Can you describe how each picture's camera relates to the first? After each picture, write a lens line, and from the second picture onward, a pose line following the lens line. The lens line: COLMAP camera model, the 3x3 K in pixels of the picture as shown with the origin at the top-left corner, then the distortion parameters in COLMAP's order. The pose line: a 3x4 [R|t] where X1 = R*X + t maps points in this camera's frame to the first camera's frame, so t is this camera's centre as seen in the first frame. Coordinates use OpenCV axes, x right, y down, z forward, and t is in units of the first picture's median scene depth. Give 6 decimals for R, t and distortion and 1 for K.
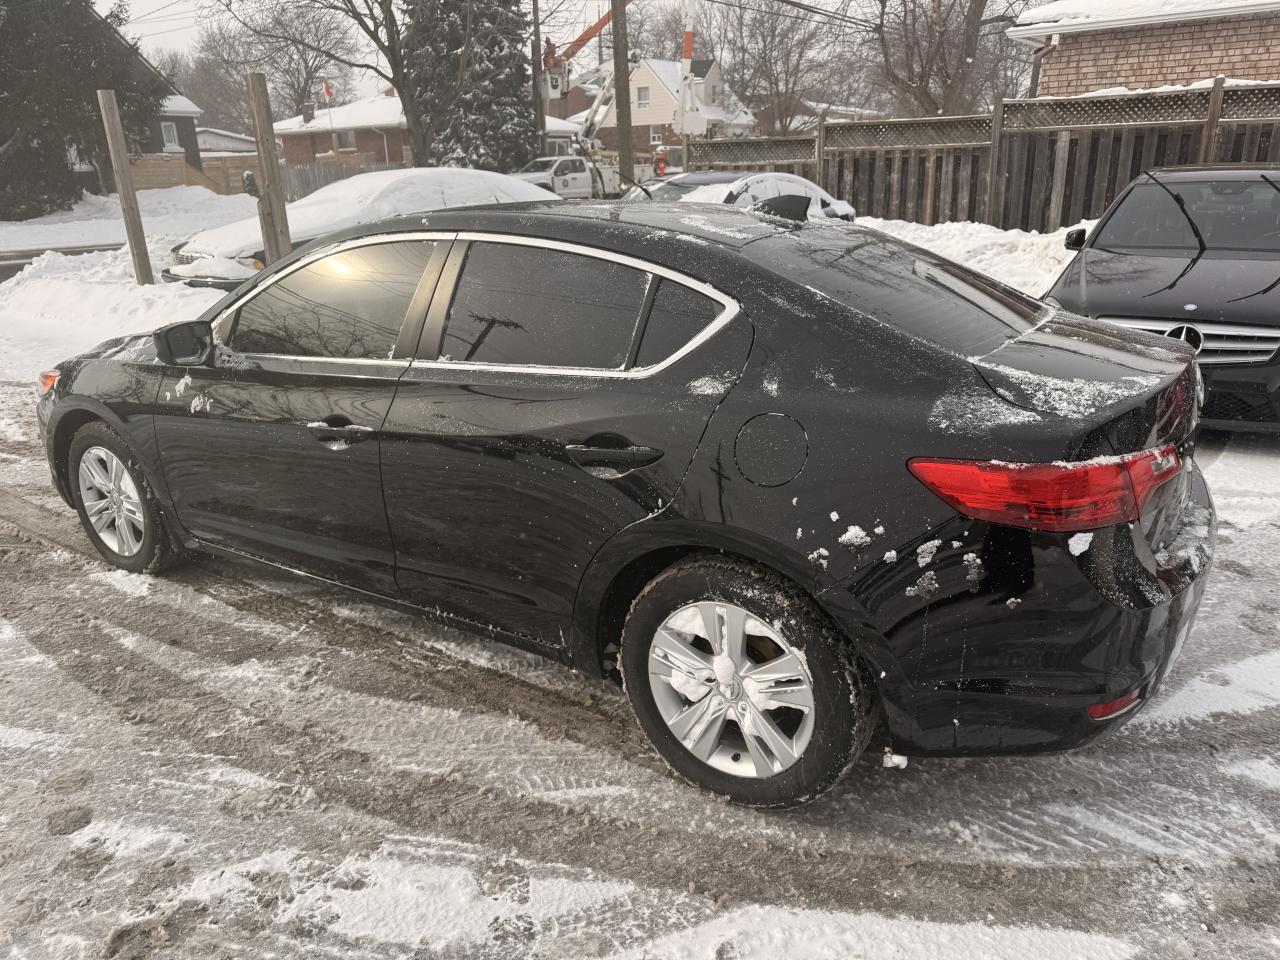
lens RADIAL K [[904.0, 0, 643.5], [0, 904.0, 479.0], [0, 0, 1]] dist [0.024941, -0.025240]
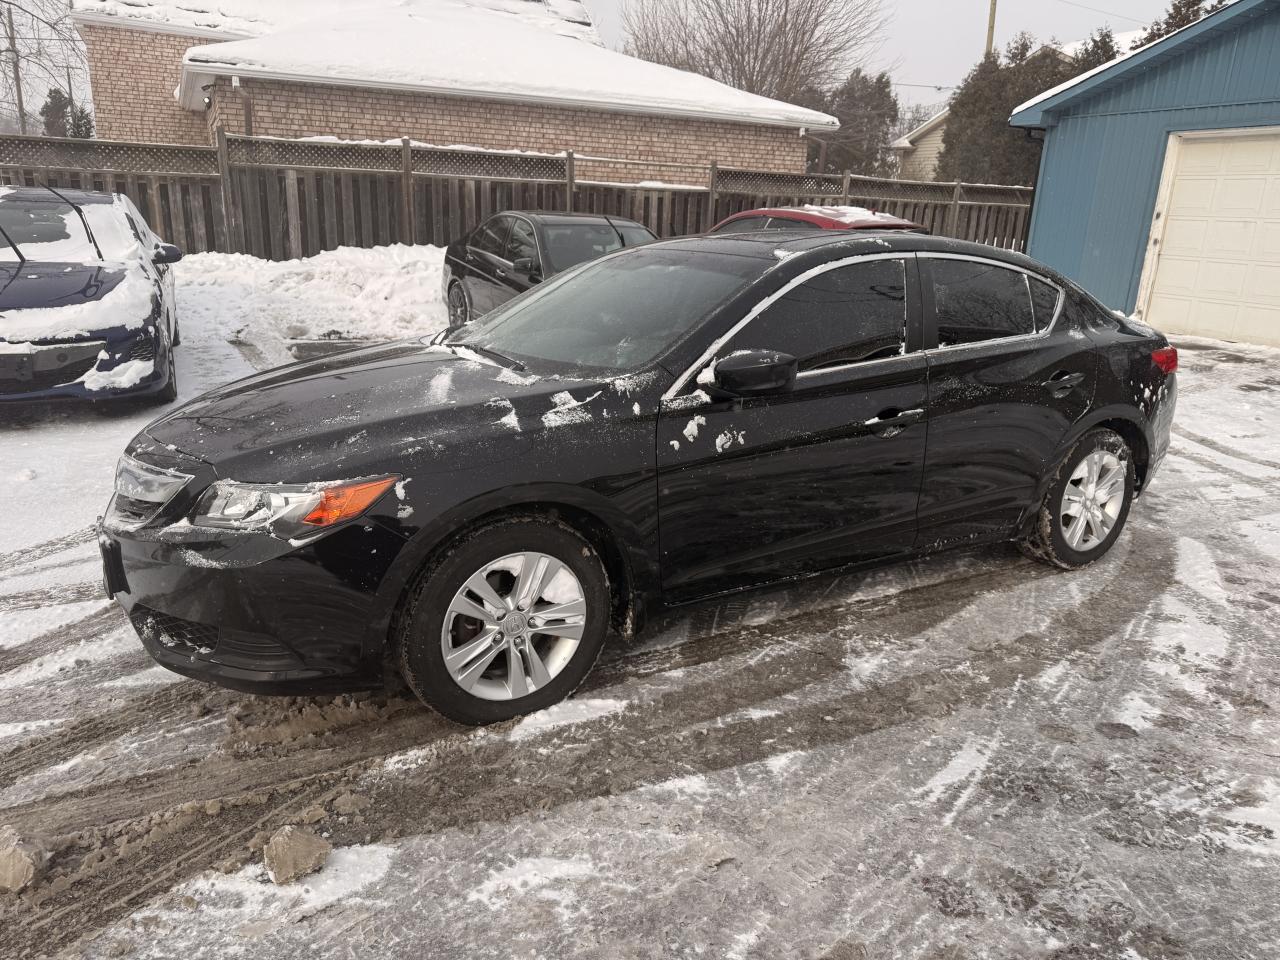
lens RADIAL K [[904.0, 0, 630.3], [0, 904.0, 479.0], [0, 0, 1]] dist [0.024941, -0.025240]
pose [[0.445078, -0.217127, 0.868770, -1.347183], [0.246896, 0.962311, 0.114019, -0.174668], [-0.860783, 0.163749, 0.481911, 0.650909]]
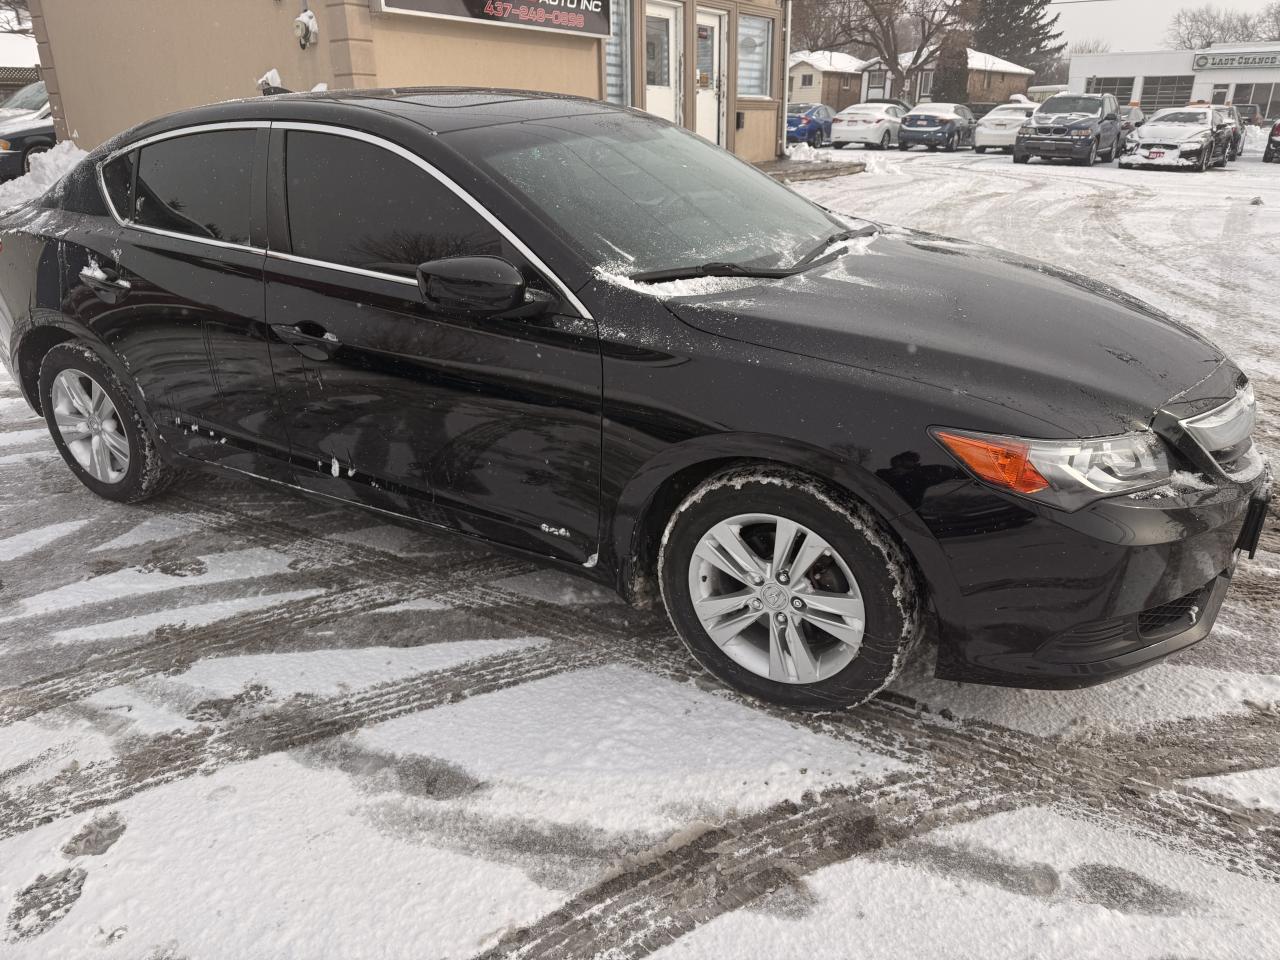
lens RADIAL K [[904.0, 0, 640.9], [0, 904.0, 478.6], [0, 0, 1]] dist [0.024941, -0.025240]
pose [[-0.998478, 0.041420, -0.036409, -0.257825], [0.007391, 0.754773, 0.655944, -0.651755], [0.054650, 0.654677, -0.753931, 2.094374]]
